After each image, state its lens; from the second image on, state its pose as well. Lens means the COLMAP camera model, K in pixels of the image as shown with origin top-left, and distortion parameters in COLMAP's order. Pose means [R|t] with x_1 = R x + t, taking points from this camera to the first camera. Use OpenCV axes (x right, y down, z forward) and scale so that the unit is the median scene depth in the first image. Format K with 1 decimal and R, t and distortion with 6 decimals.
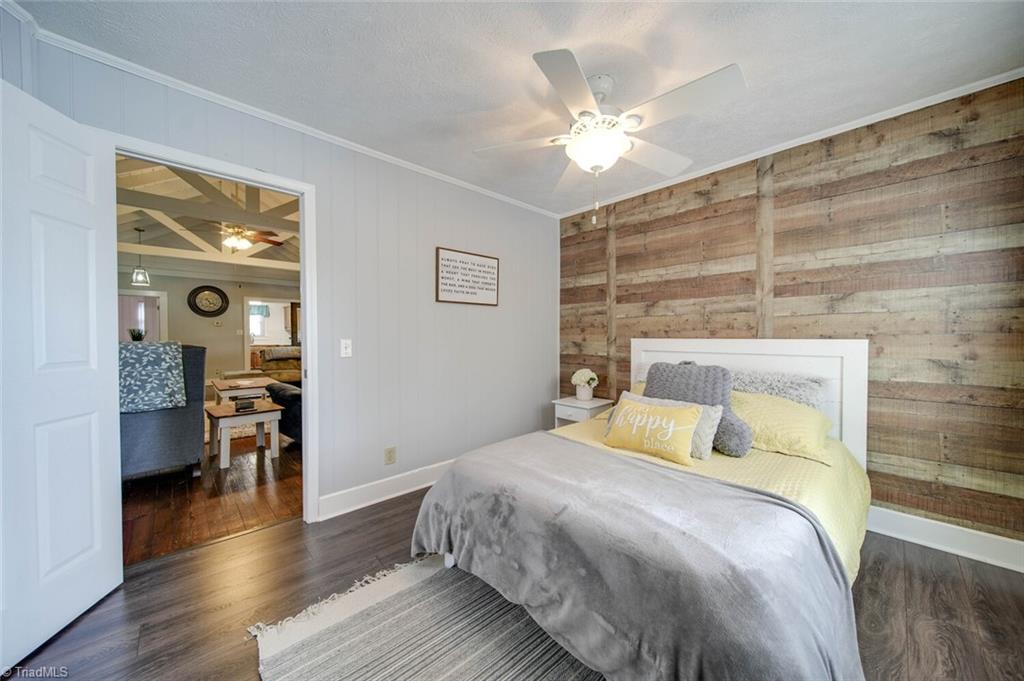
lens RADIAL K [[358.4, 0, 514.2], [0, 358.4, 340.5], [0, 0, 1]] dist [-0.000997, -0.000518]
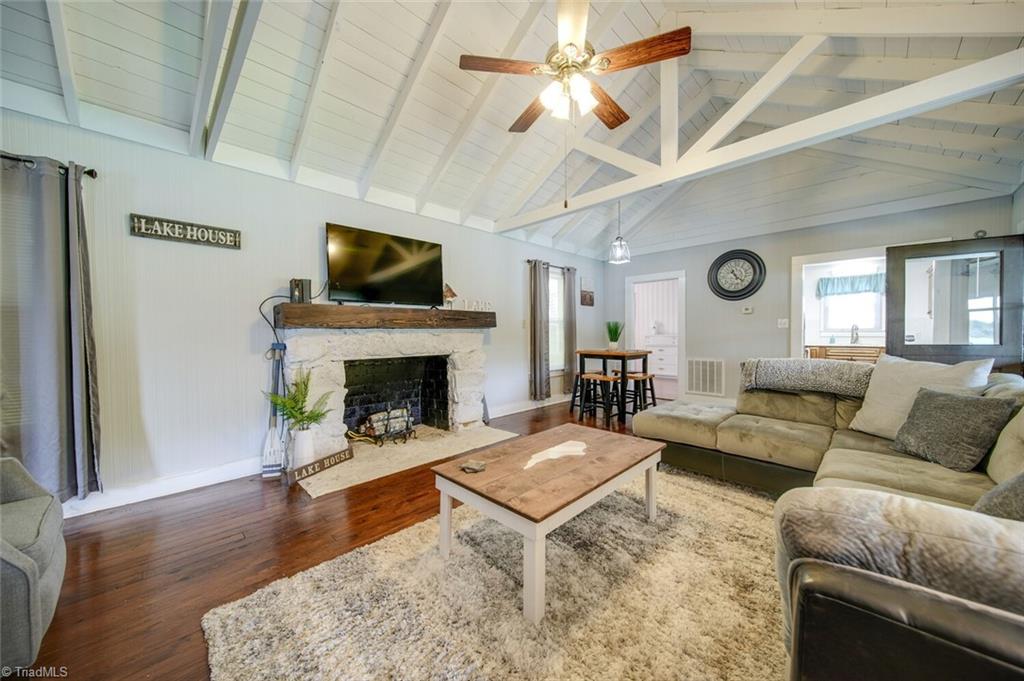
lens RADIAL K [[358.4, 0, 514.2], [0, 358.4, 340.5], [0, 0, 1]] dist [-0.000997, -0.000518]
pose [[0.031306, 0.026360, -0.999162, -0.450825], [-0.006563, 0.999636, 0.026167, -0.016285], [0.999488, 0.005739, 0.031468, 1.138509]]
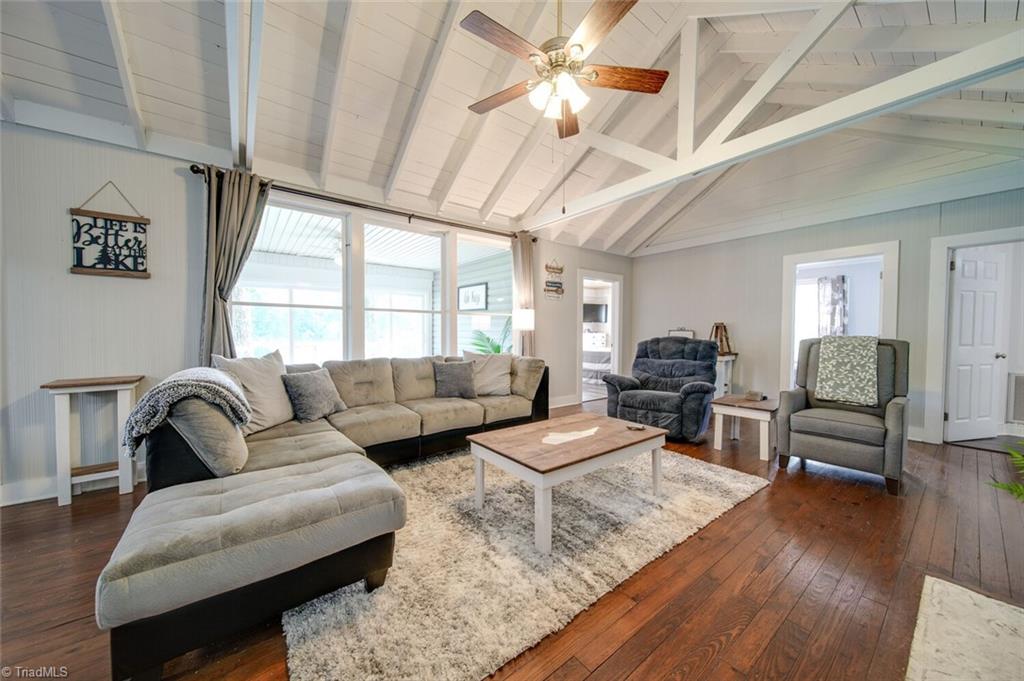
lens RADIAL K [[358.4, 0, 514.2], [0, 358.4, 340.5], [0, 0, 1]] dist [-0.000997, -0.000518]
pose [[0.101108, -0.025992, 0.994536, -1.452936], [0.006686, 0.999654, 0.025446, -0.015345], [-0.994853, 0.004077, 0.101247, 1.244541]]
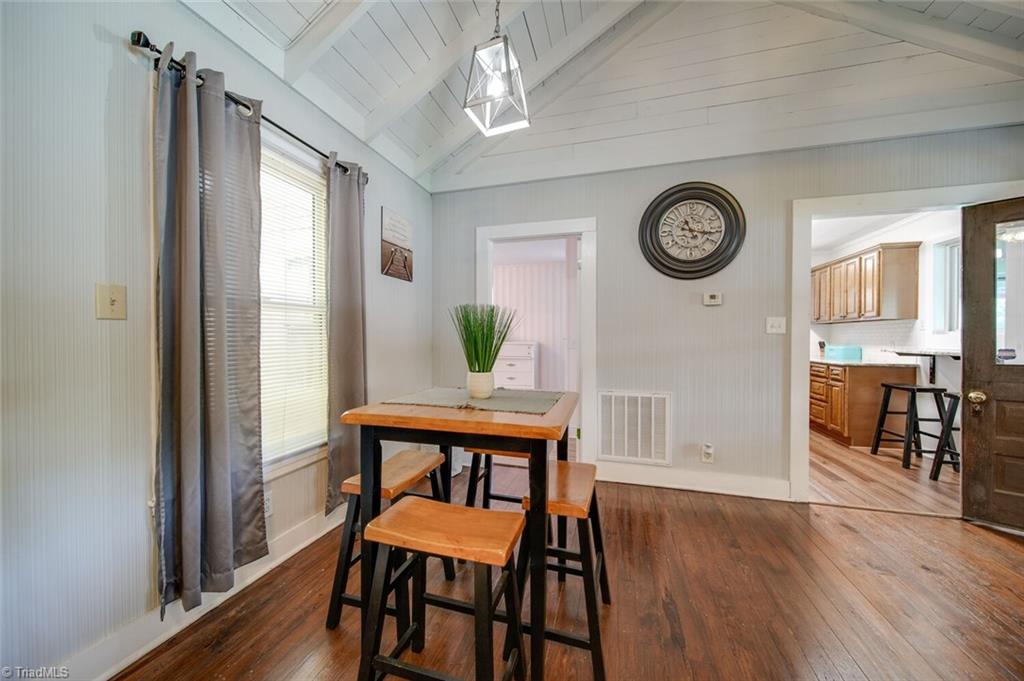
lens RADIAL K [[358.4, 0, 514.2], [0, 358.4, 340.5], [0, 0, 1]] dist [-0.000997, -0.000518]
pose [[0.507179, 0.010896, -0.861772, -1.250369], [-0.014742, 0.999883, 0.003966, -0.015987], [0.861714, 0.010693, 0.507281, 1.338051]]
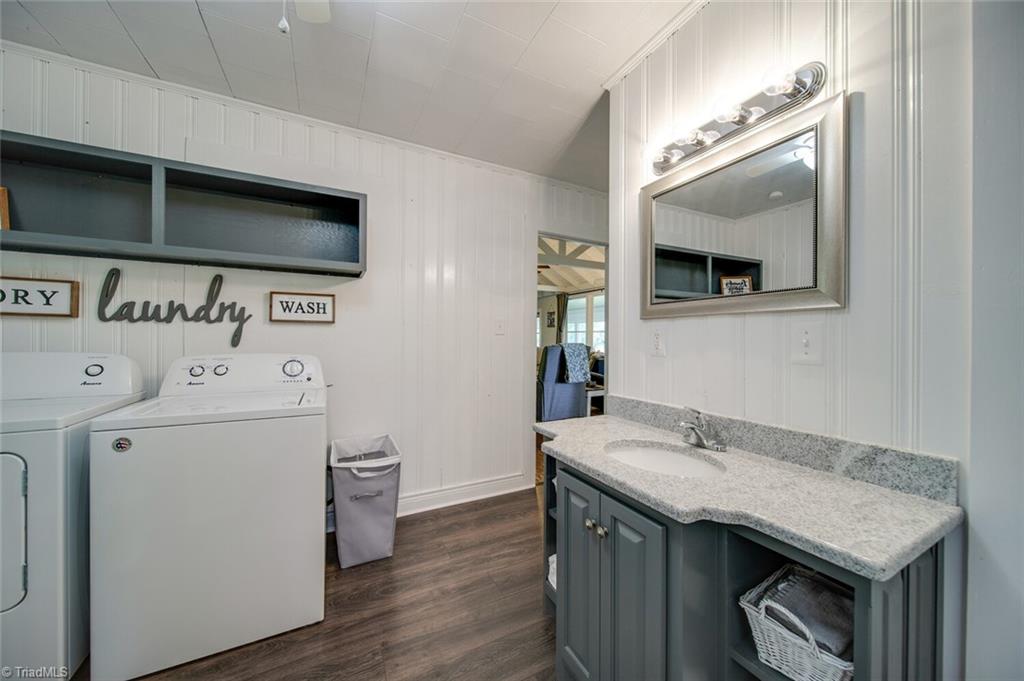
lens RADIAL K [[358.4, 0, 514.2], [0, 358.4, 340.5], [0, 0, 1]] dist [-0.000997, -0.000518]
pose [[0.959639, 0.004643, -0.281198, -0.477017], [-0.008136, 0.999904, -0.011257, 0.008049], [0.281118, 0.013090, 0.959584, -0.430581]]
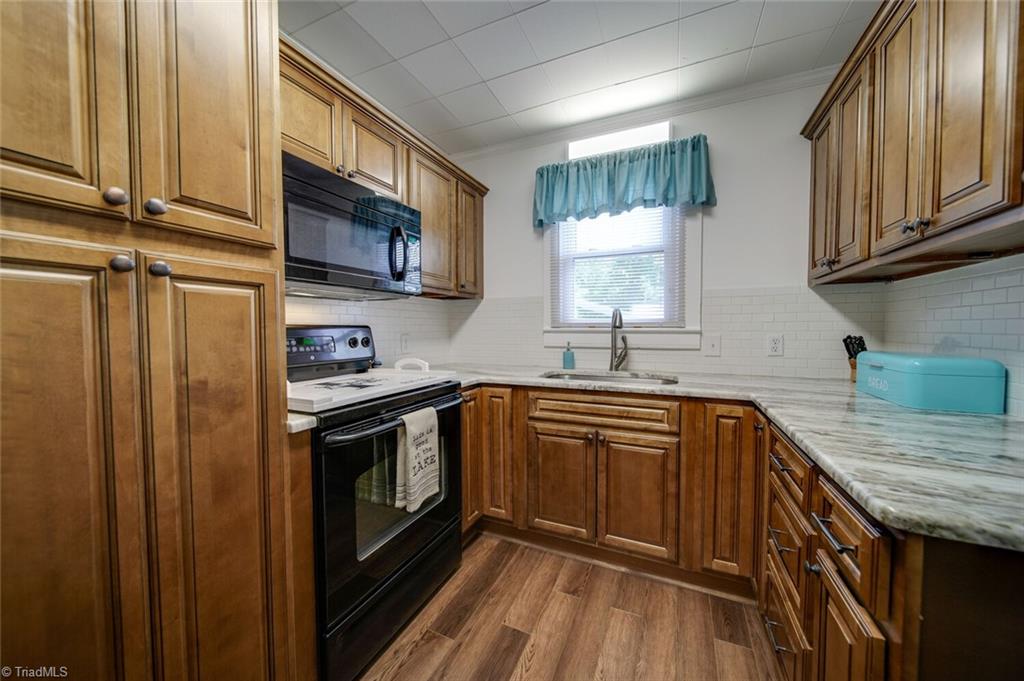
lens RADIAL K [[358.4, 0, 514.2], [0, 358.4, 340.5], [0, 0, 1]] dist [-0.000997, -0.000518]
pose [[0.379469, 0.034002, -0.924579, -1.535860], [-0.012362, 0.999422, 0.031681, -0.026981], [0.925122, -0.000592, 0.379670, 2.323161]]
